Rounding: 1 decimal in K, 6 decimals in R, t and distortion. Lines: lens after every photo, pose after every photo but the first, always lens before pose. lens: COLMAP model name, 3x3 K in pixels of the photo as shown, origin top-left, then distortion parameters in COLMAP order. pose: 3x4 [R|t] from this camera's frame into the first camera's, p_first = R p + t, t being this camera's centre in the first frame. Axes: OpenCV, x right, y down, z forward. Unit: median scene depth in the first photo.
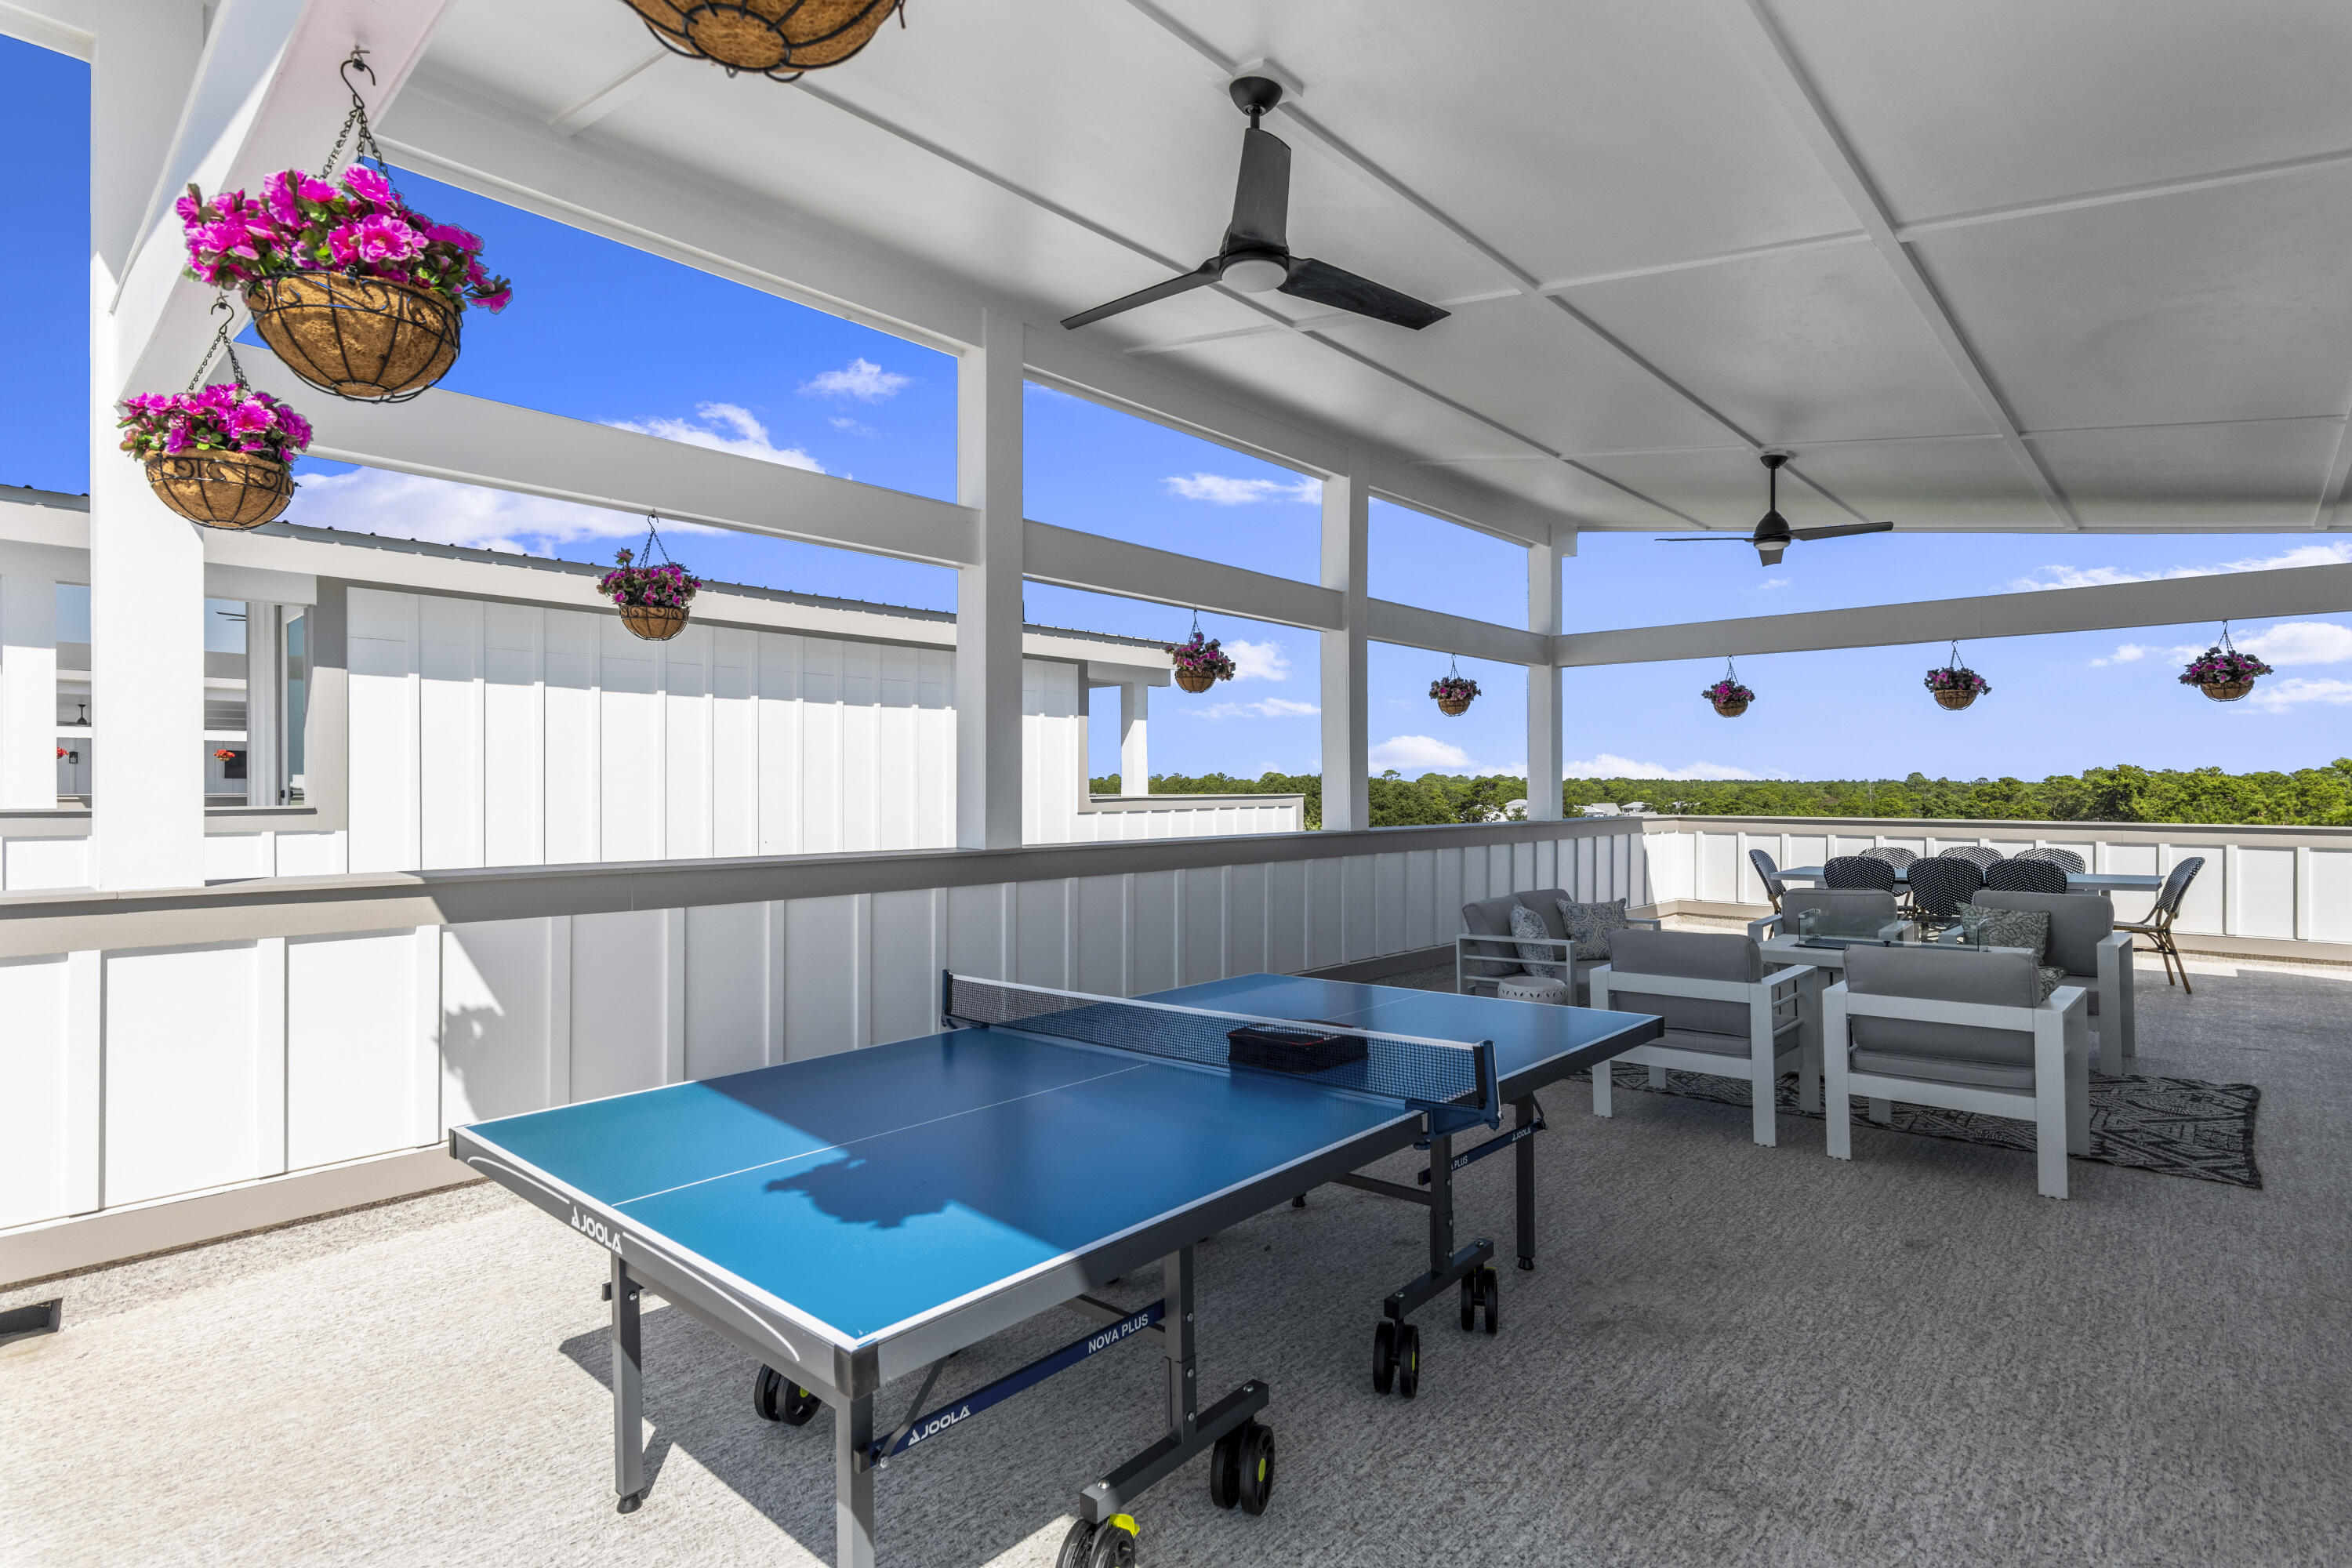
lens RADIAL K [[1156.4, 0, 1175.3], [0, 1156.4, 771.8], [0, 0, 1]] dist [0.006155, -0.000161]
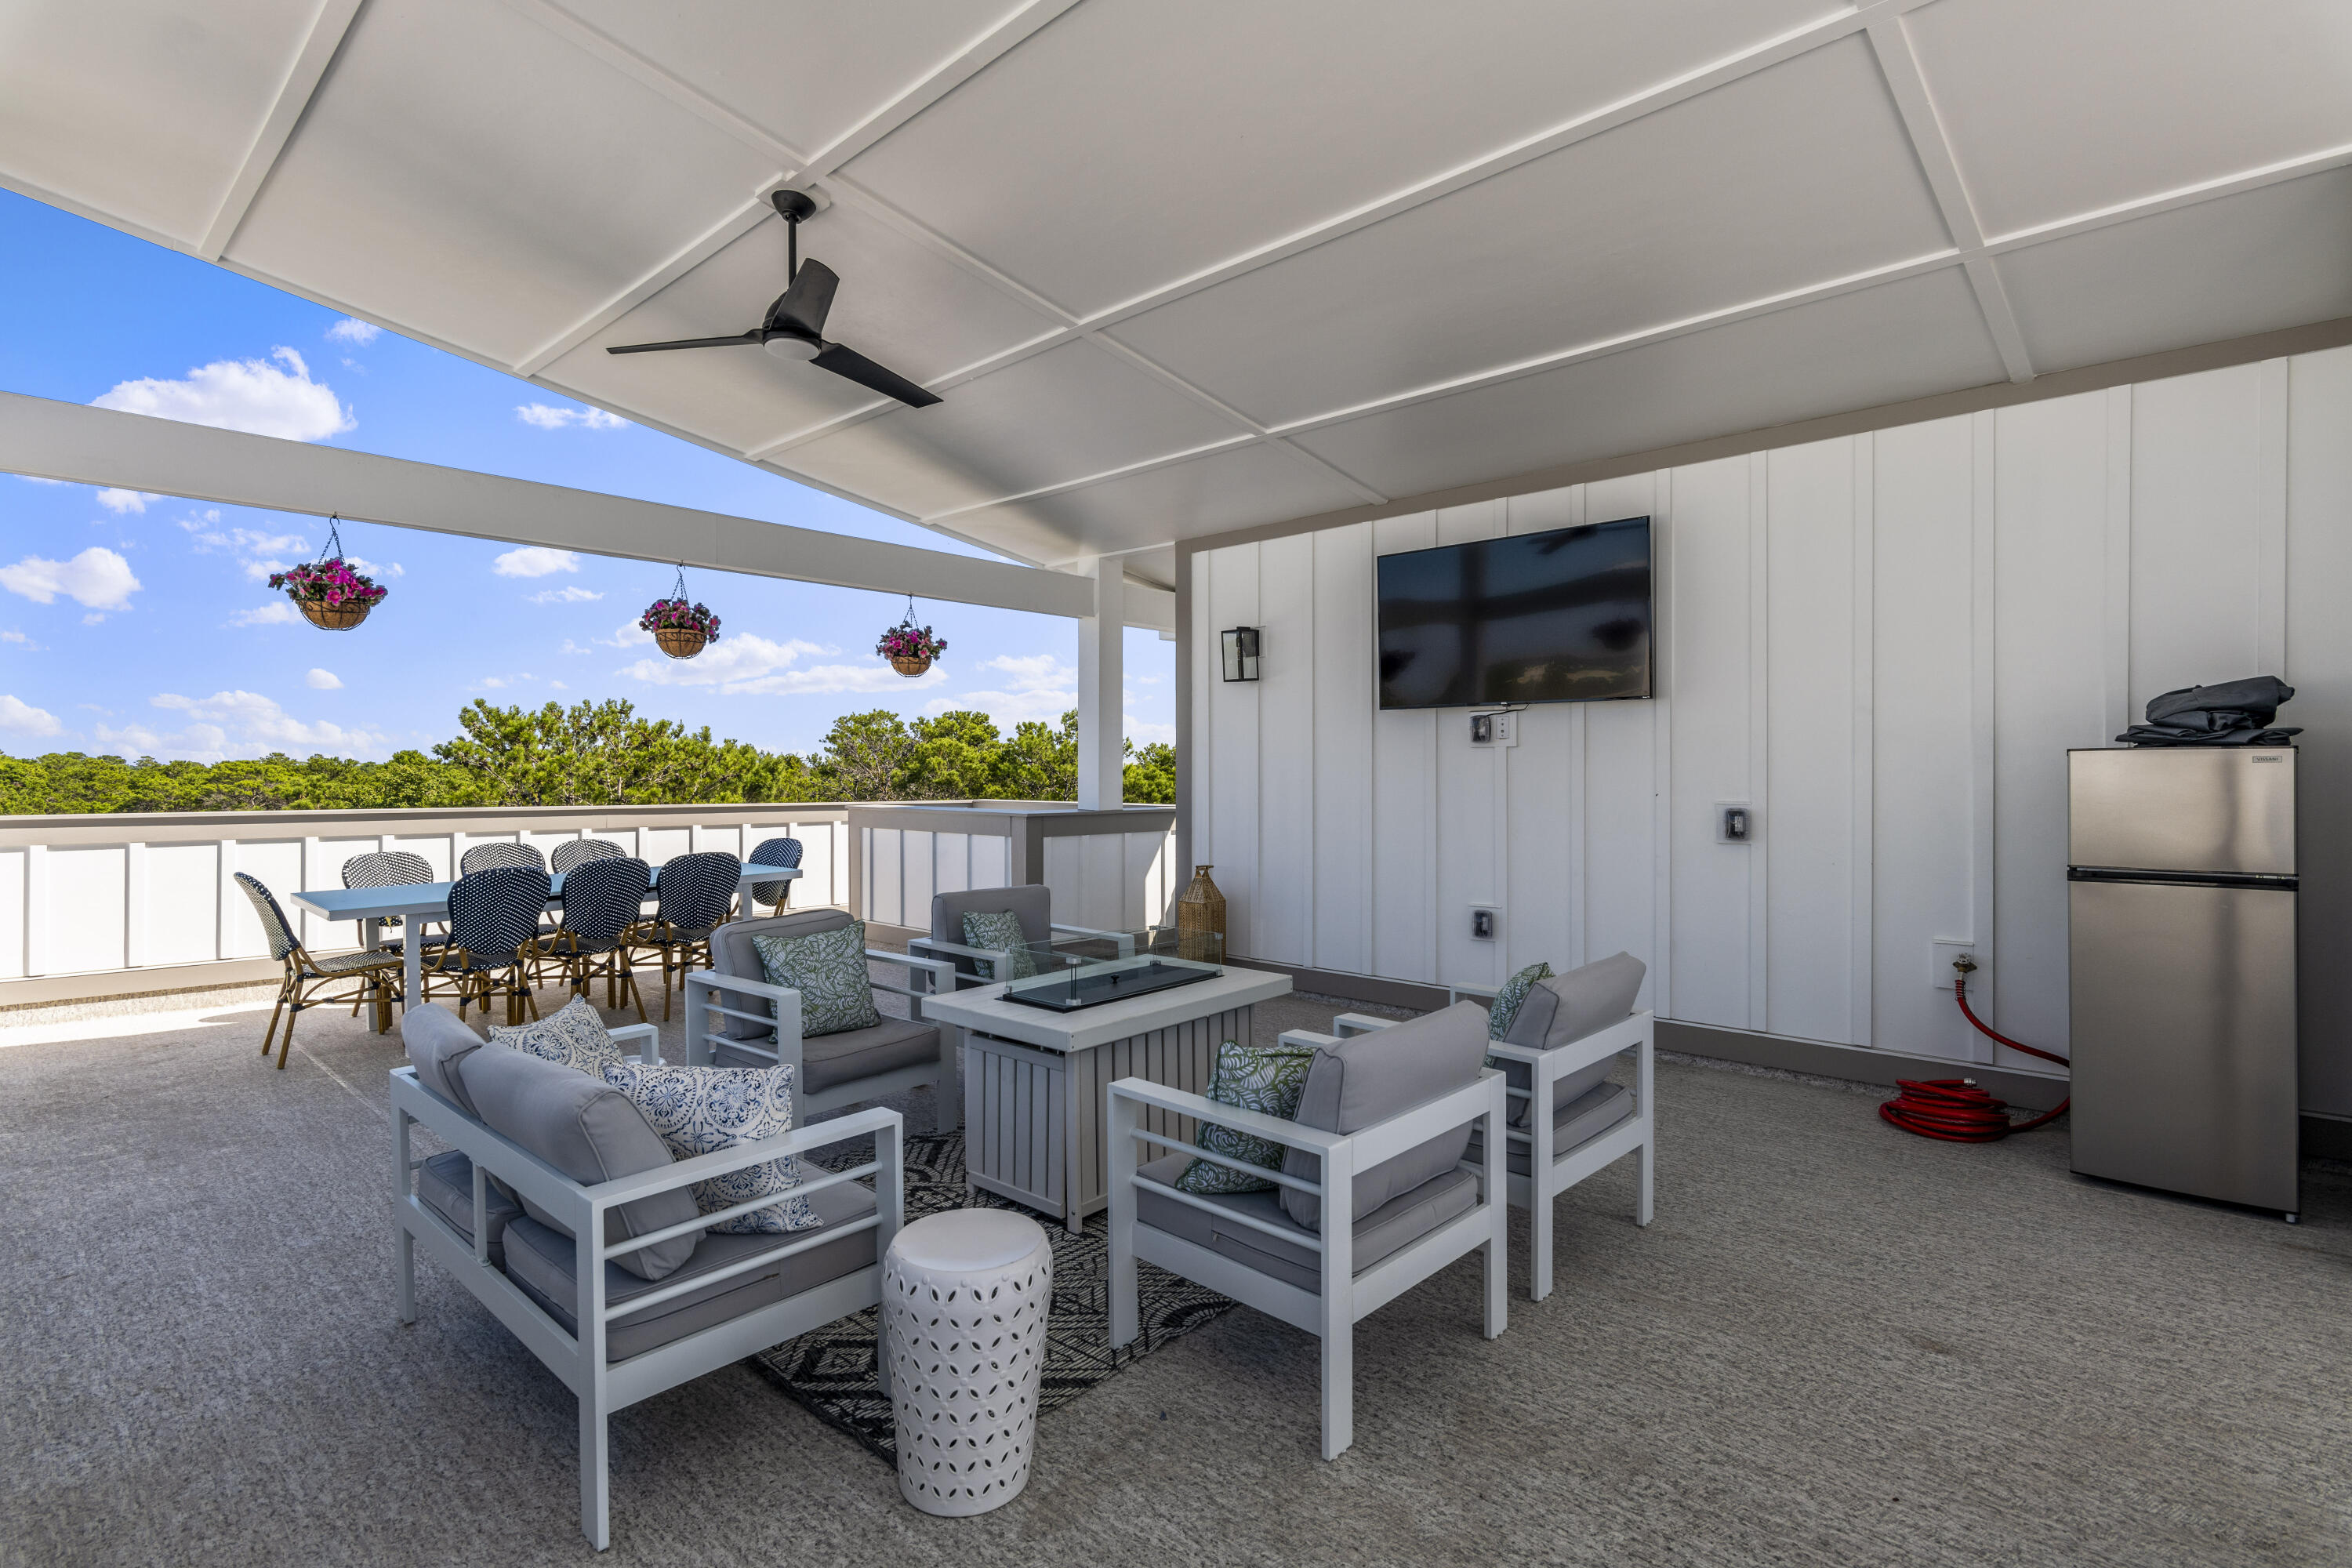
lens RADIAL K [[1156.4, 0, 1175.3], [0, 1156.4, 771.8], [0, 0, 1]] dist [0.006155, -0.000161]
pose [[0.016546, 0.002028, 0.999861, -0.070275], [-0.015174, 0.999883, -0.001777, 0.017662], [-0.999748, -0.015143, 0.016575, 0.747169]]
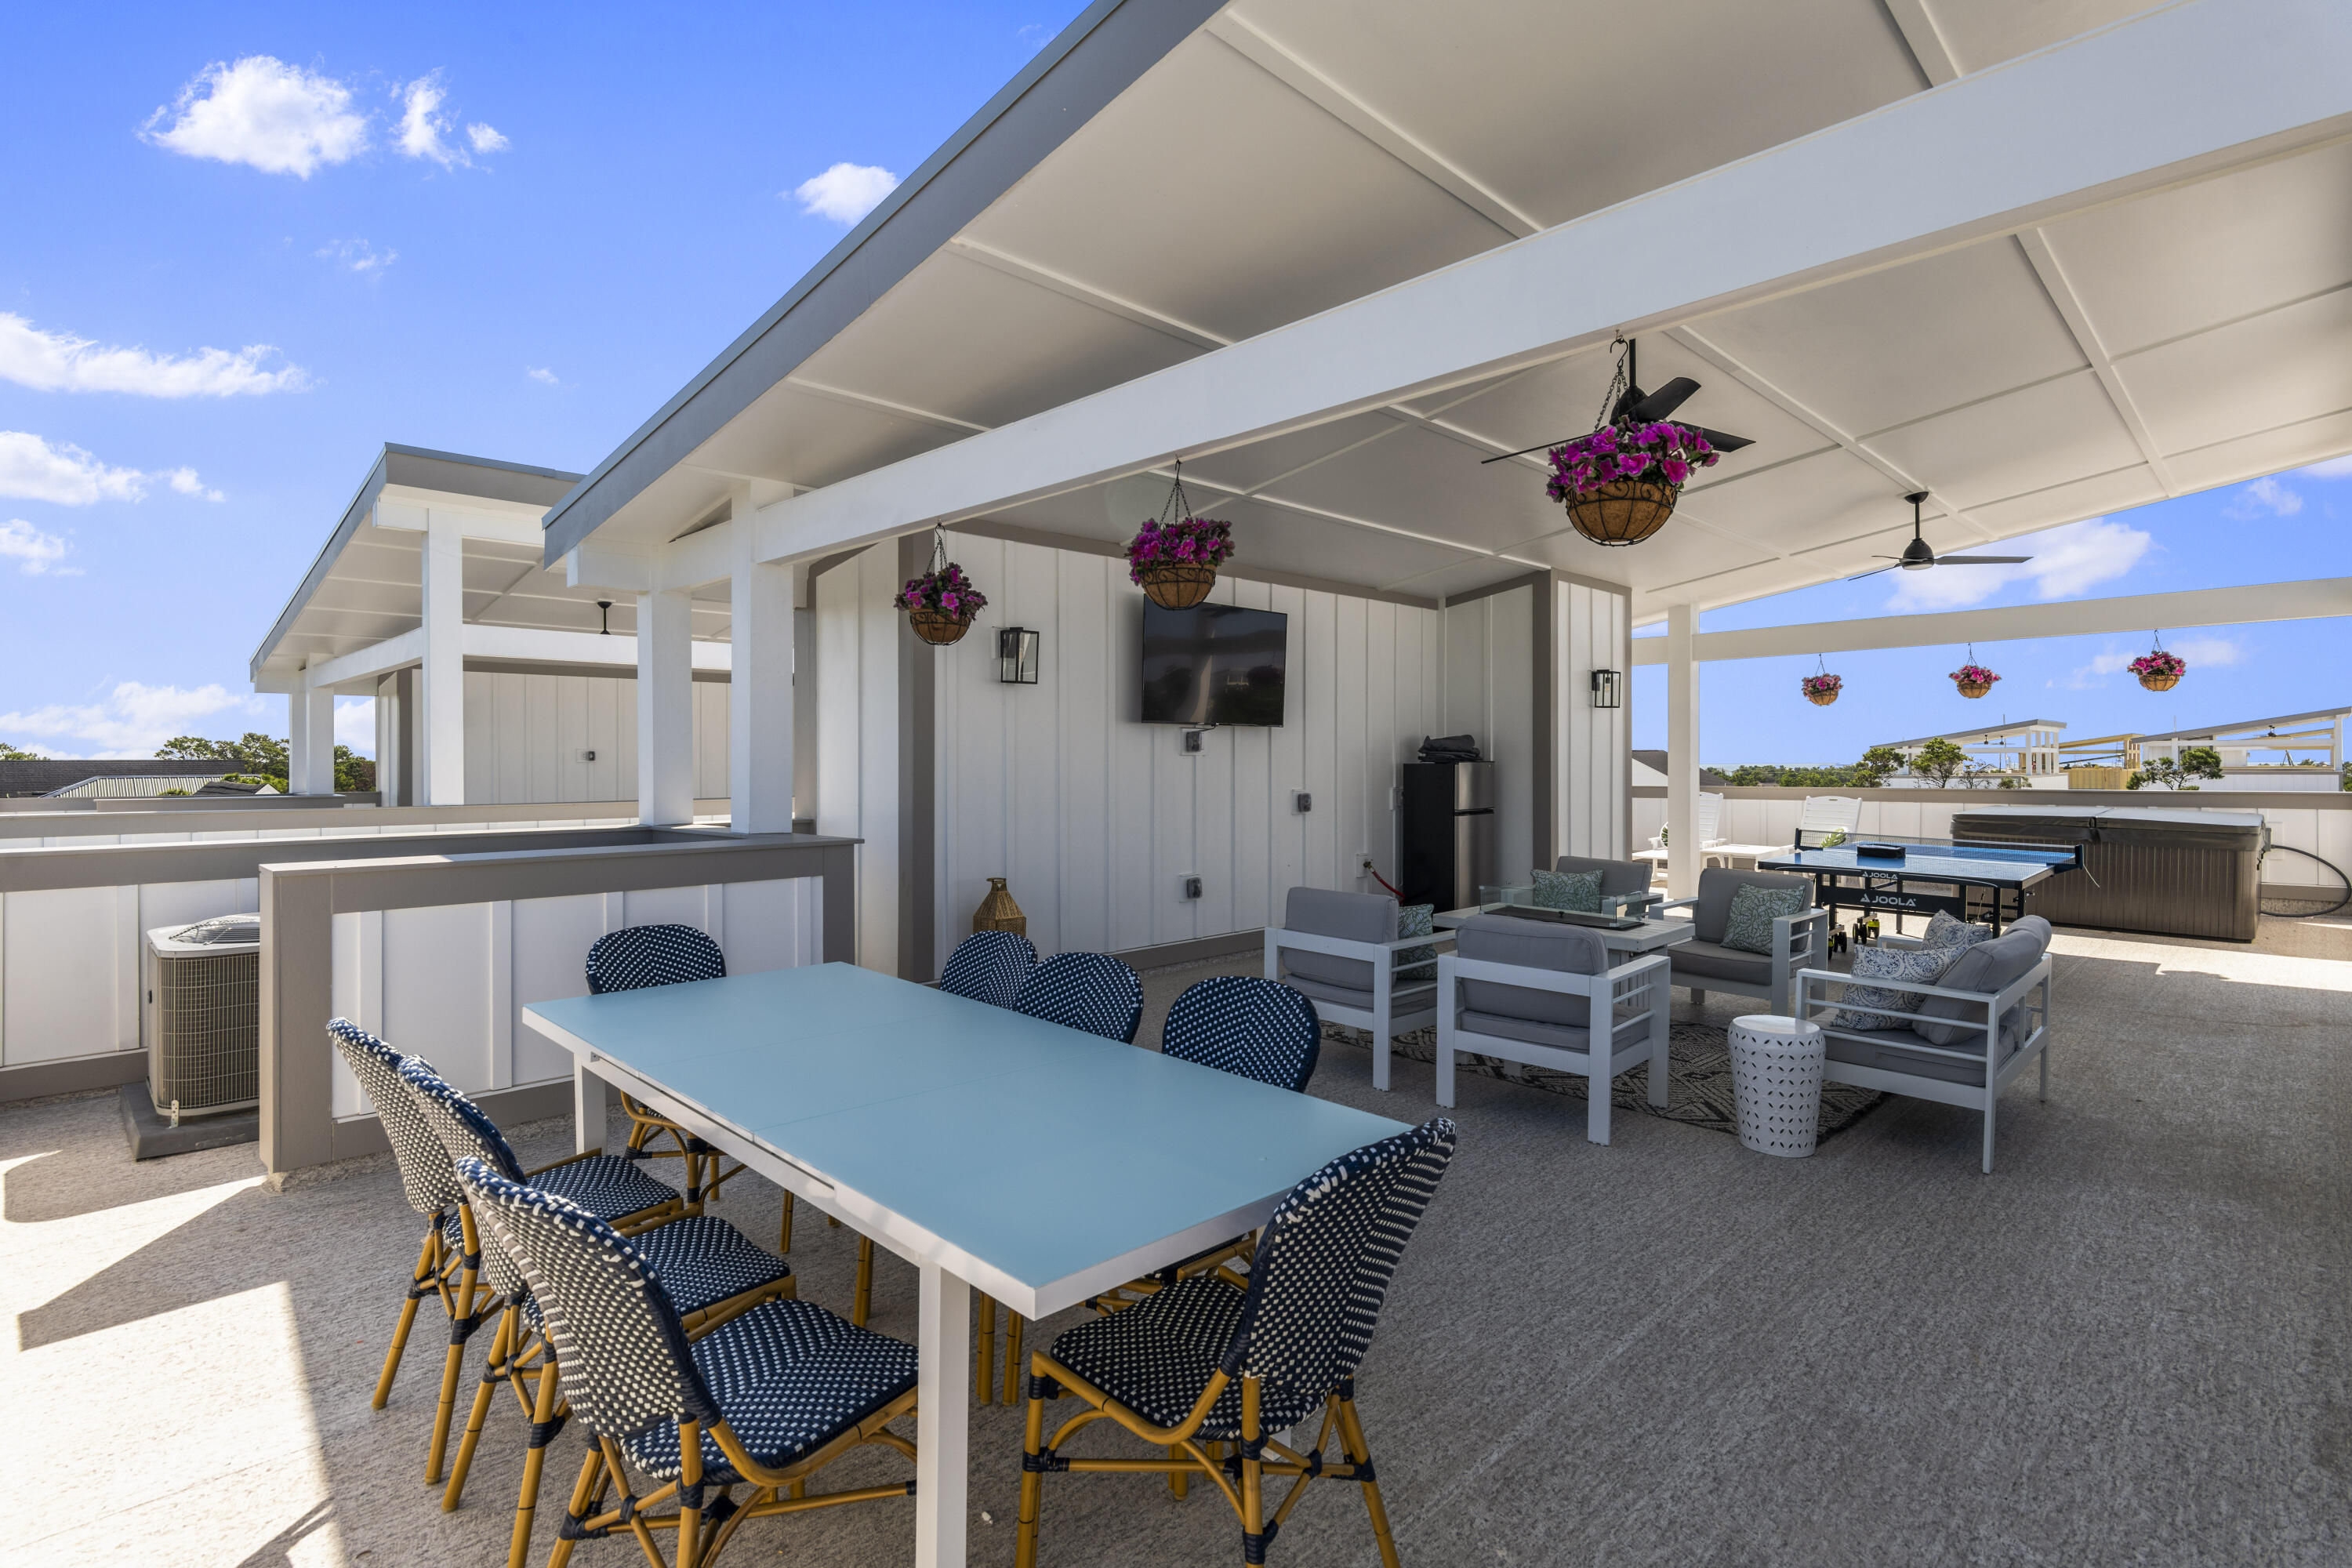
lens RADIAL K [[1121.1, 0, 1174.6], [0, 1121.1, 777.2], [0, 0, 1]] dist [-0.003699, 0.000303]
pose [[-0.998506, 0.003349, 0.054534, 0.716984], [0.003397, 0.999994, 0.000798, 0.015139], [-0.054531, 0.000982, -0.998512, 1.609876]]
